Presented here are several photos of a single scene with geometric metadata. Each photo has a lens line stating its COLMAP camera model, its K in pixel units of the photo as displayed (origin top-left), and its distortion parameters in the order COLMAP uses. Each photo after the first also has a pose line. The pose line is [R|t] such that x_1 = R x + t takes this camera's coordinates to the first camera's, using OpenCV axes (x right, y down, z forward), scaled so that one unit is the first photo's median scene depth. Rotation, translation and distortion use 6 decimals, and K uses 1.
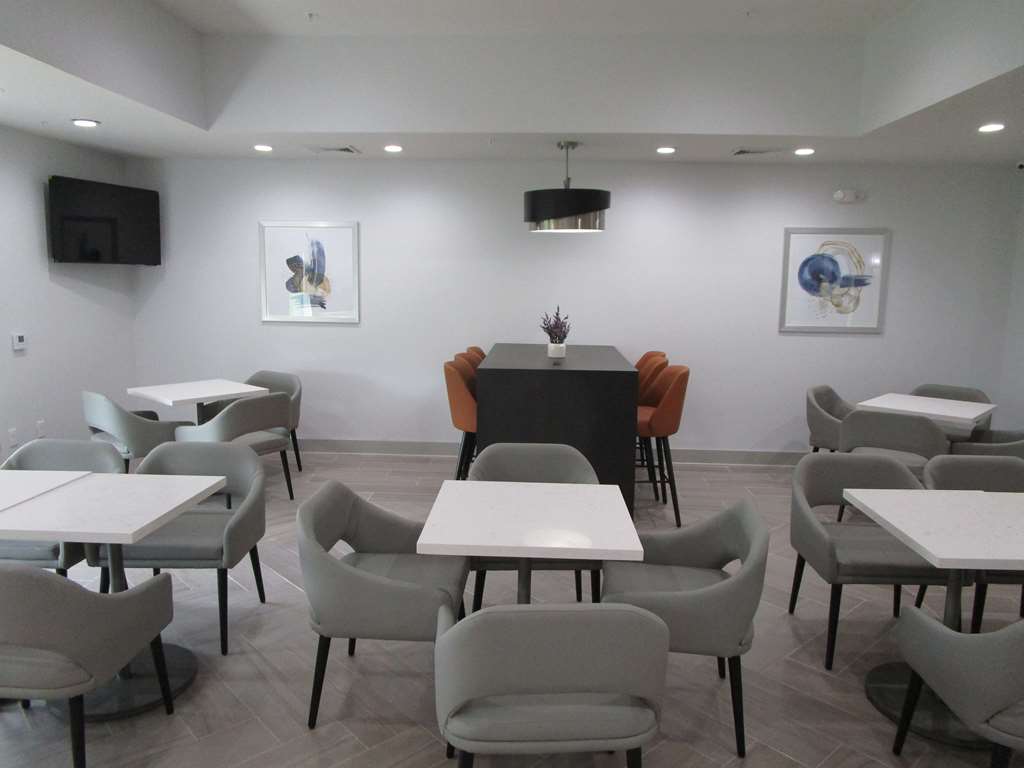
lens RADIAL K [[755.7, 0, 513.5], [0, 755.7, 357.1], [0, 0, 1]] dist [0.038689, -0.119443]
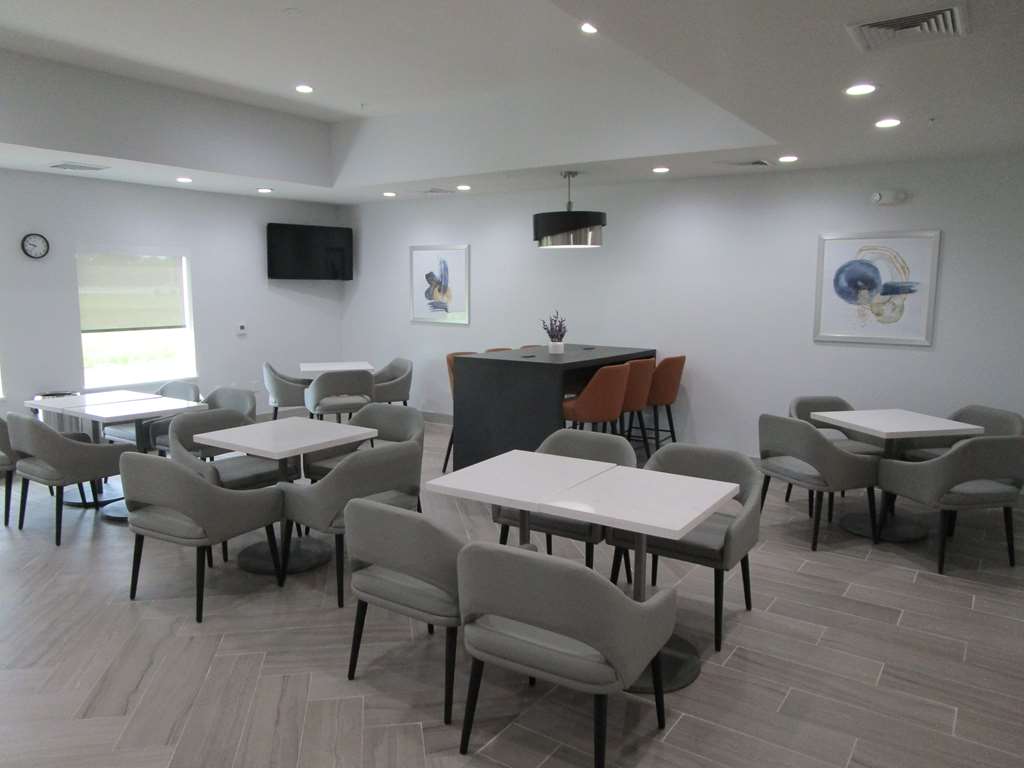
lens RADIAL K [[732.4, 0, 512.0], [0, 732.4, 384.0], [0, 0, 1]] dist [-0.026067, 0.011112]
pose [[0.843750, 0.062646, -0.533068, 0.536402], [-0.049985, 0.998020, 0.038170, 0.006650], [0.534404, -0.005560, 0.845211, -0.010885]]
